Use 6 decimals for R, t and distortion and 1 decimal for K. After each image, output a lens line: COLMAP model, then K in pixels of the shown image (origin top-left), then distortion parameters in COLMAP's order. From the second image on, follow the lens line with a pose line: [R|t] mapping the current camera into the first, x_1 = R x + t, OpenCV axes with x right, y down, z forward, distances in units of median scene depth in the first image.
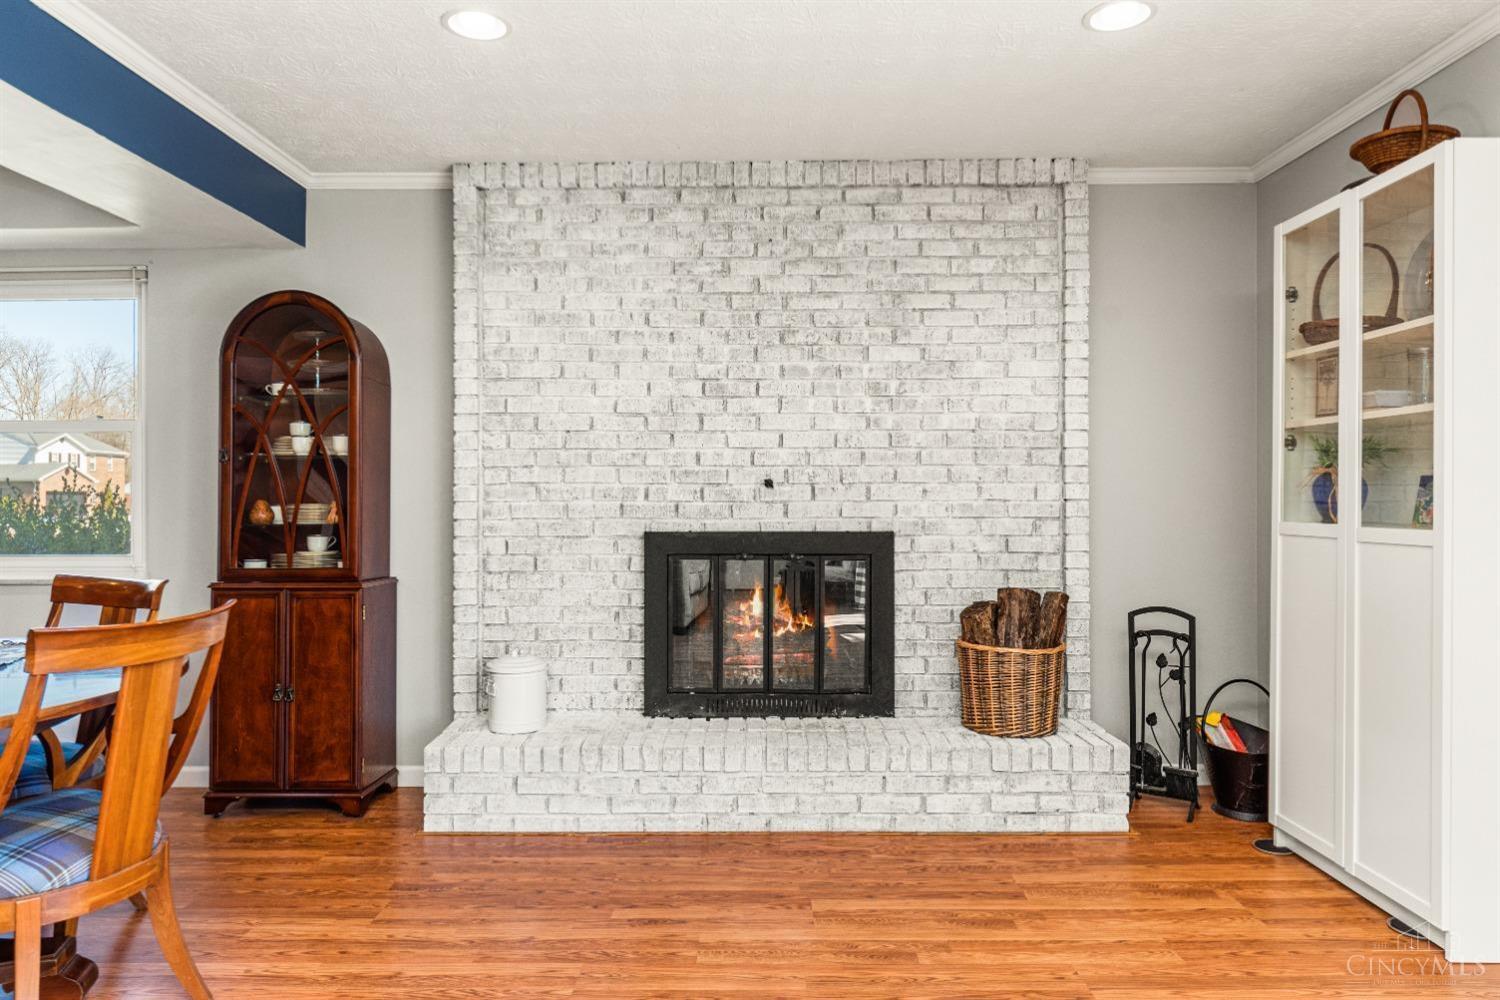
lens RADIAL K [[957.0, 0, 743.9], [0, 957.0, 498.0], [0, 0, 1]] dist [0.008161, -0.003795]
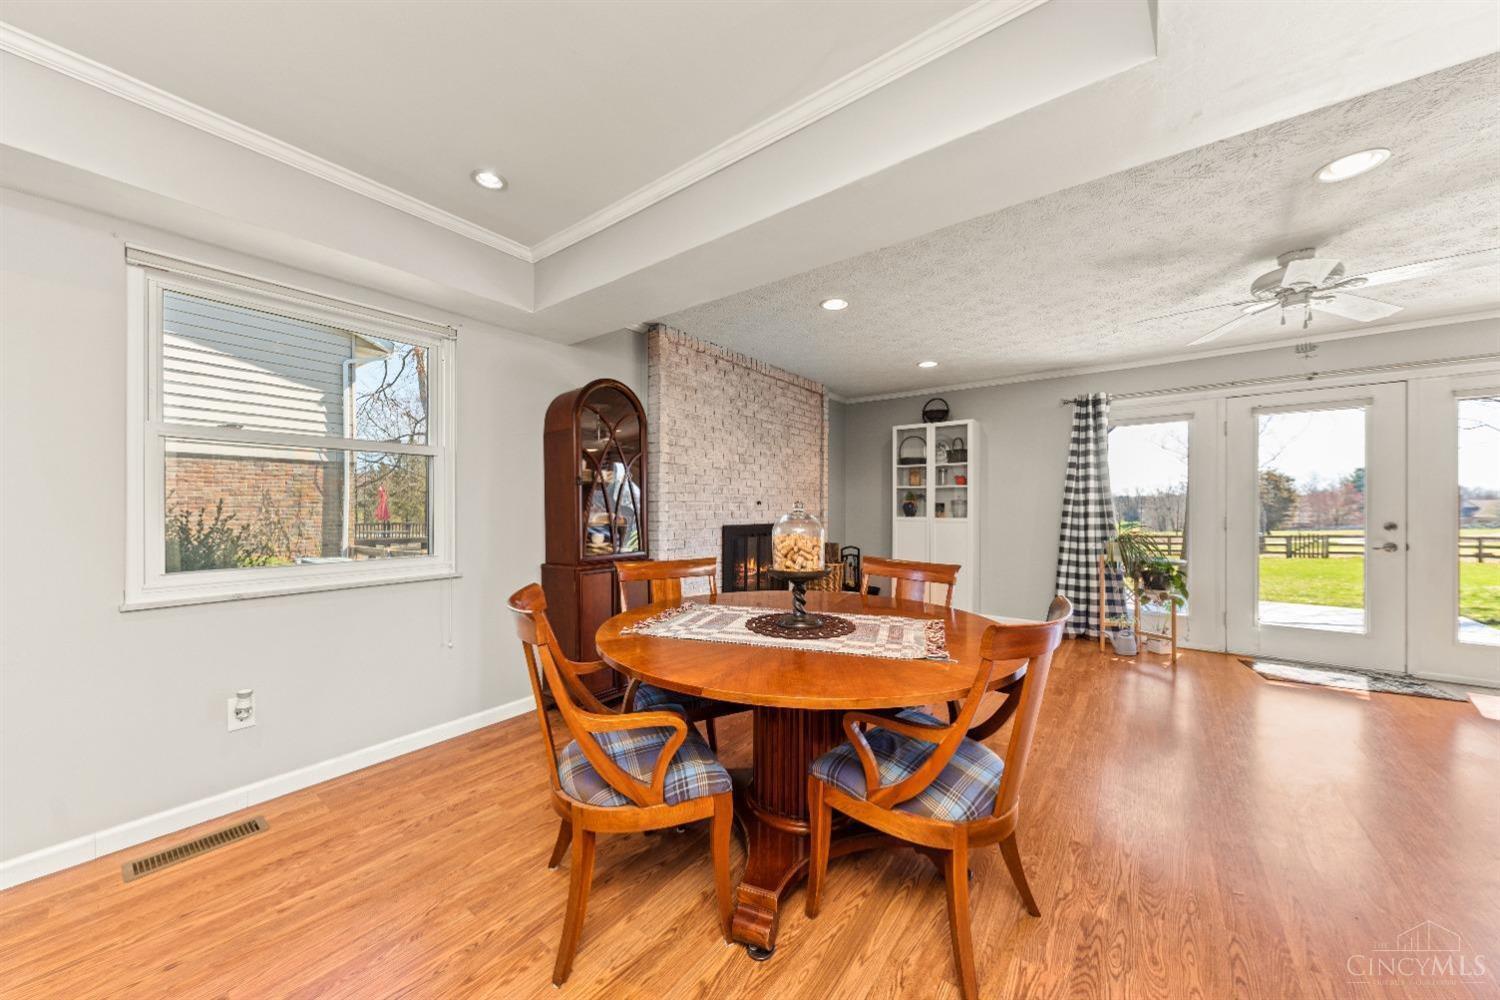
lens RADIAL K [[519.8, 0, 746.5], [0, 519.8, 505.7], [0, 0, 1]] dist [0.000182, -0.000012]
pose [[0.595295, 0.004503, 0.803494, -0.979873], [-0.001527, 0.999989, -0.004473, -0.003405], [-0.803505, 0.001436, 0.595296, 0.291330]]
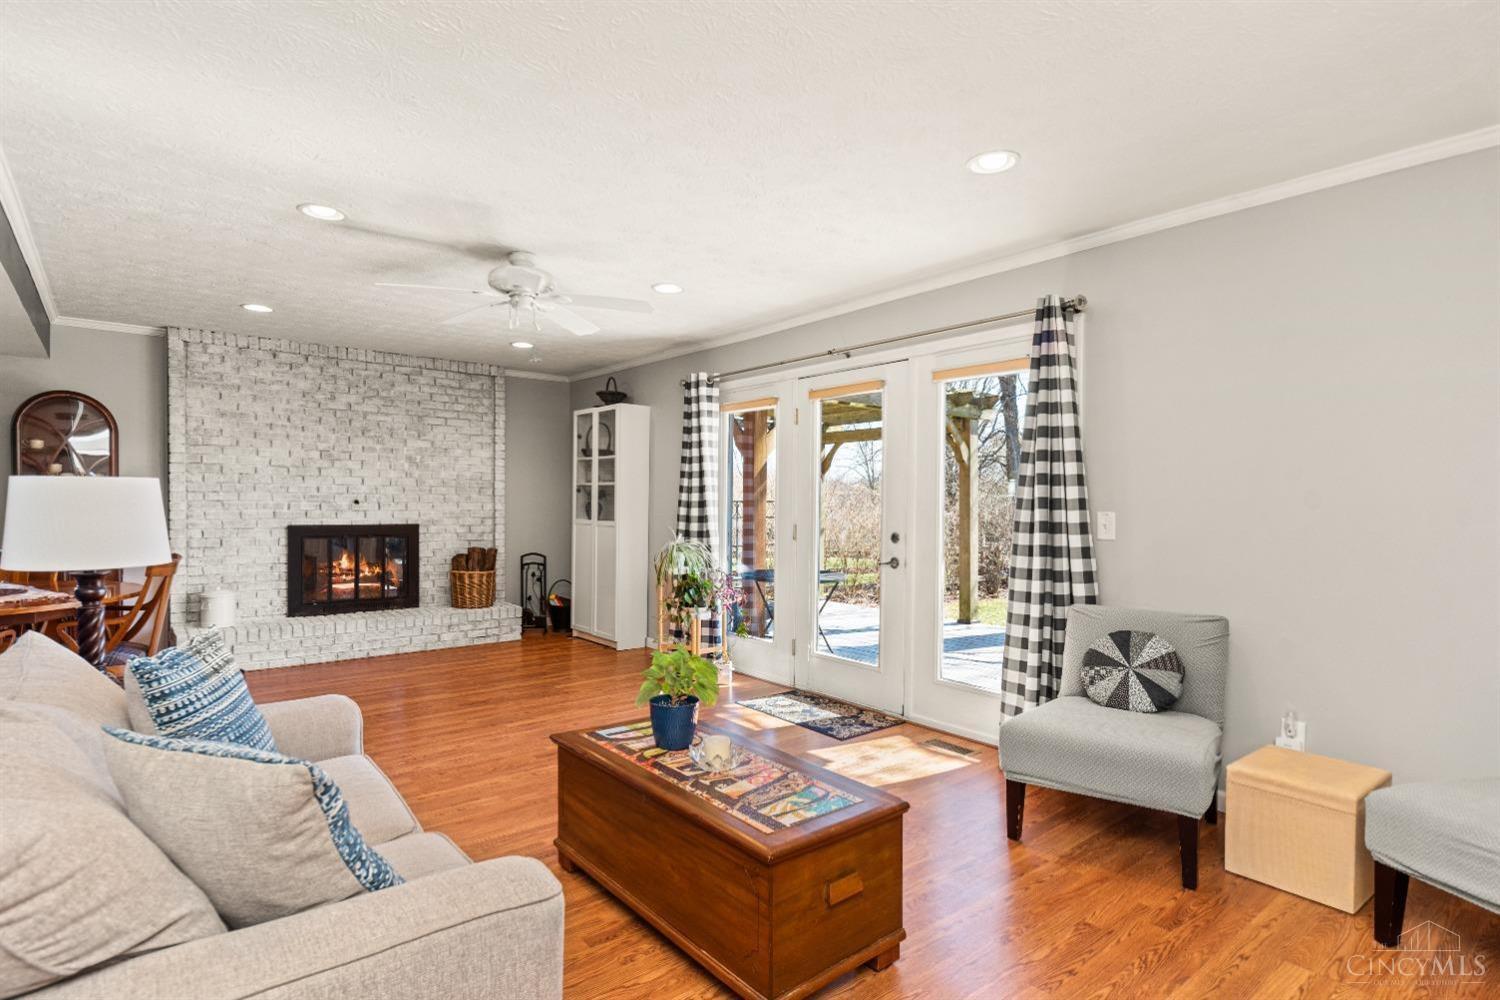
lens RADIAL K [[778.9, 0, 751.8], [0, 778.9, 521.4], [0, 0, 1]] dist [0.014544, 0.000256]
pose [[0.766304, -0.006692, 0.642444, -0.413684], [-0.010402, 0.999685, 0.022820, -0.020736], [-0.642394, -0.024170, 0.765993, -0.878394]]
